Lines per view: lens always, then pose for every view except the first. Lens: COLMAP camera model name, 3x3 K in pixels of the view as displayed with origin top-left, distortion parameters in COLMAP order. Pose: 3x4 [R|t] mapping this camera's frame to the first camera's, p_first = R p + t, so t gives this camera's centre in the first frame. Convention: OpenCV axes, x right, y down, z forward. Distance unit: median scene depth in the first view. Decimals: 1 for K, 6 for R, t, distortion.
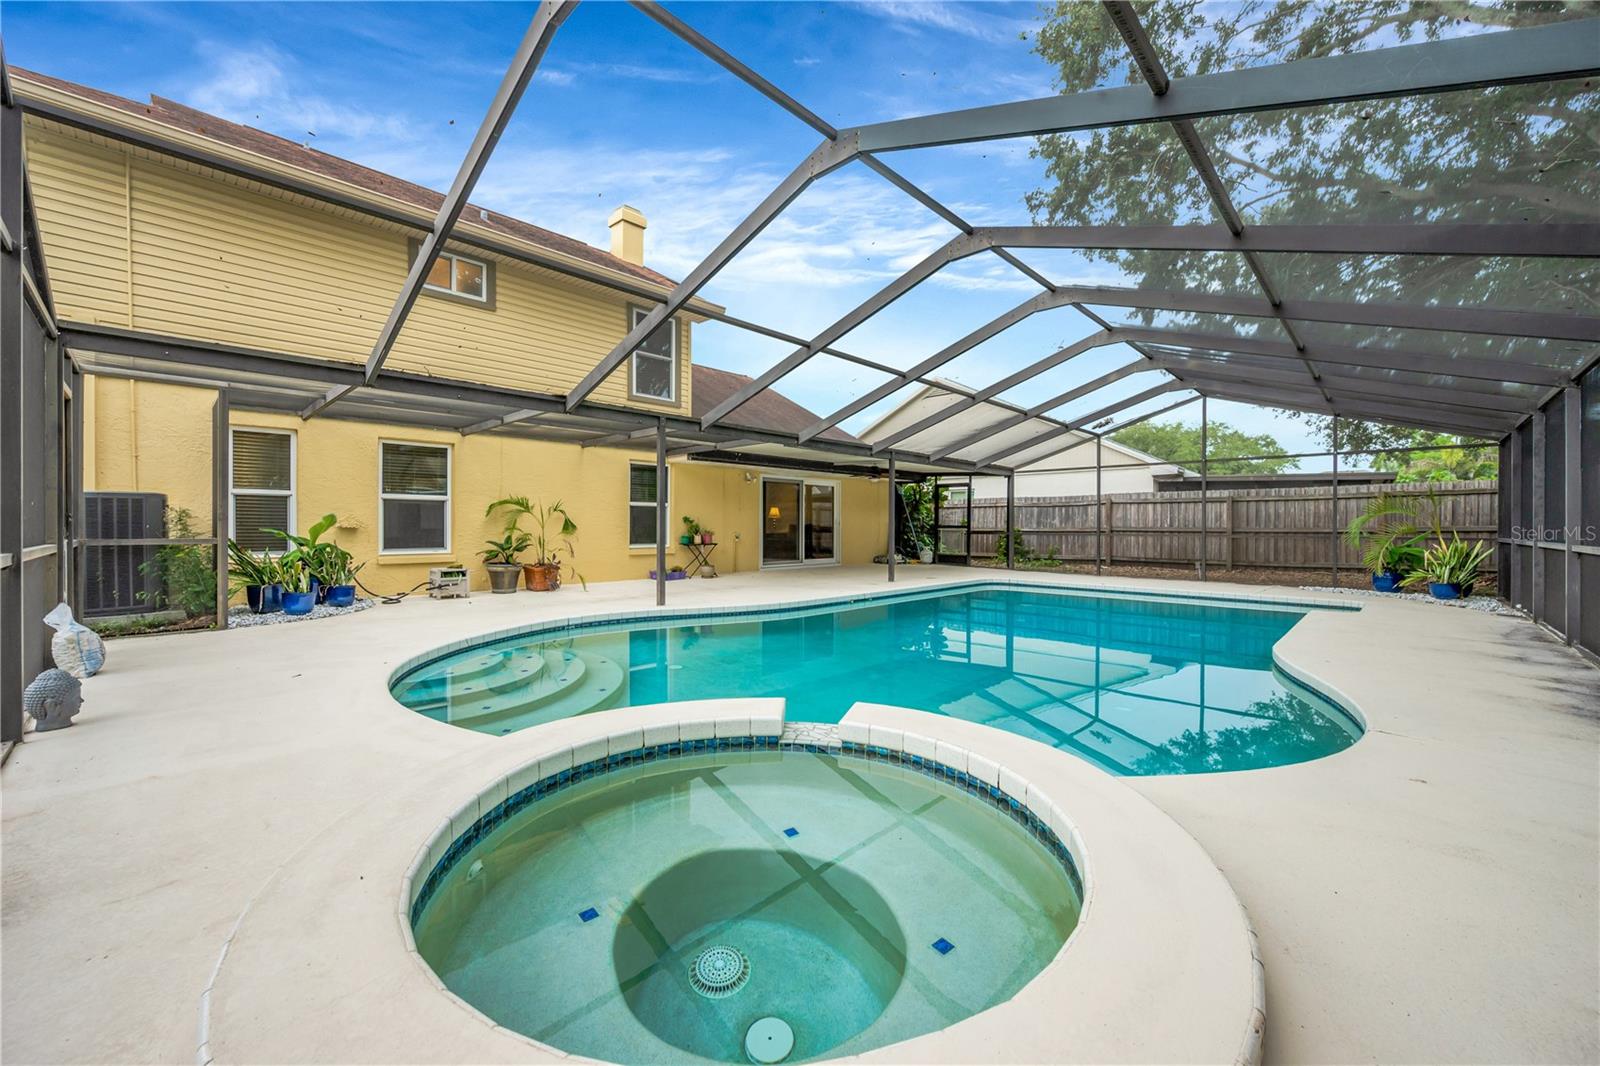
lens RADIAL K [[626.9, 0, 798.9], [0, 626.9, 534.0], [0, 0, 1]] dist [-0.002107, 0.000027]
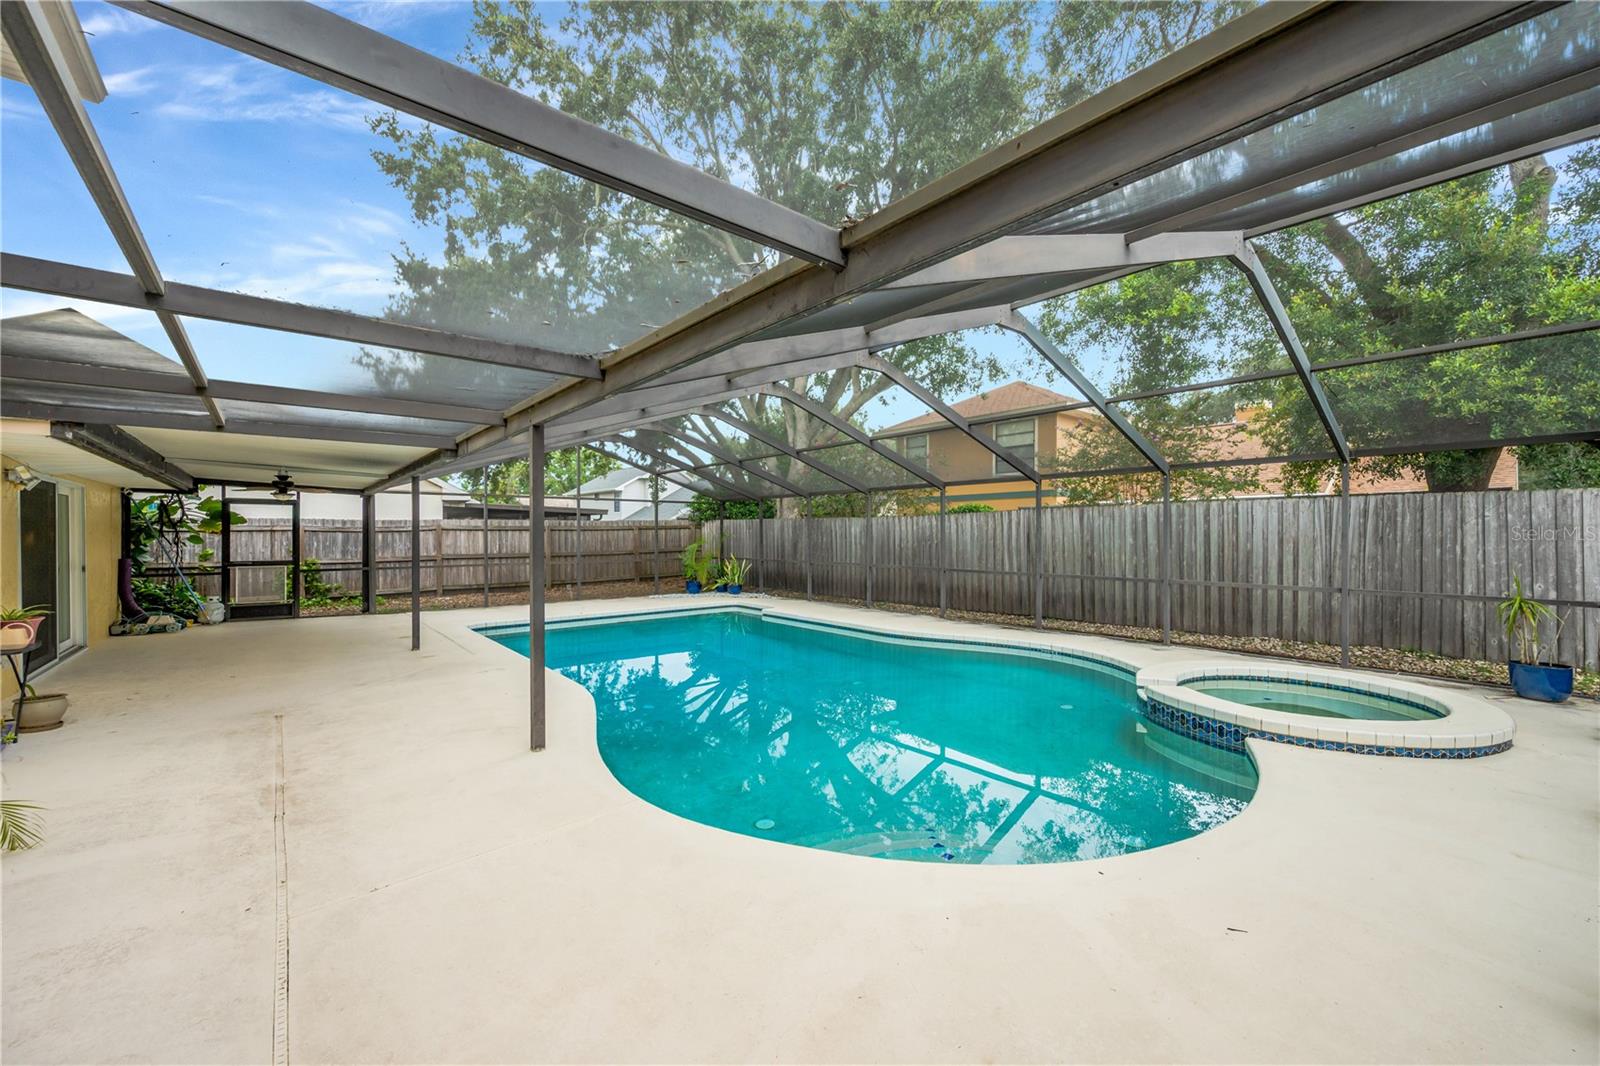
lens RADIAL K [[626.9, 0, 798.9], [0, 626.9, 534.0], [0, 0, 1]] dist [-0.002107, 0.000027]
pose [[0.101266, -0.002688, 0.994856, -0.344469], [0.019887, 0.999802, 0.000677, -0.030008], [-0.994661, 0.019716, 0.101300, 0.349862]]
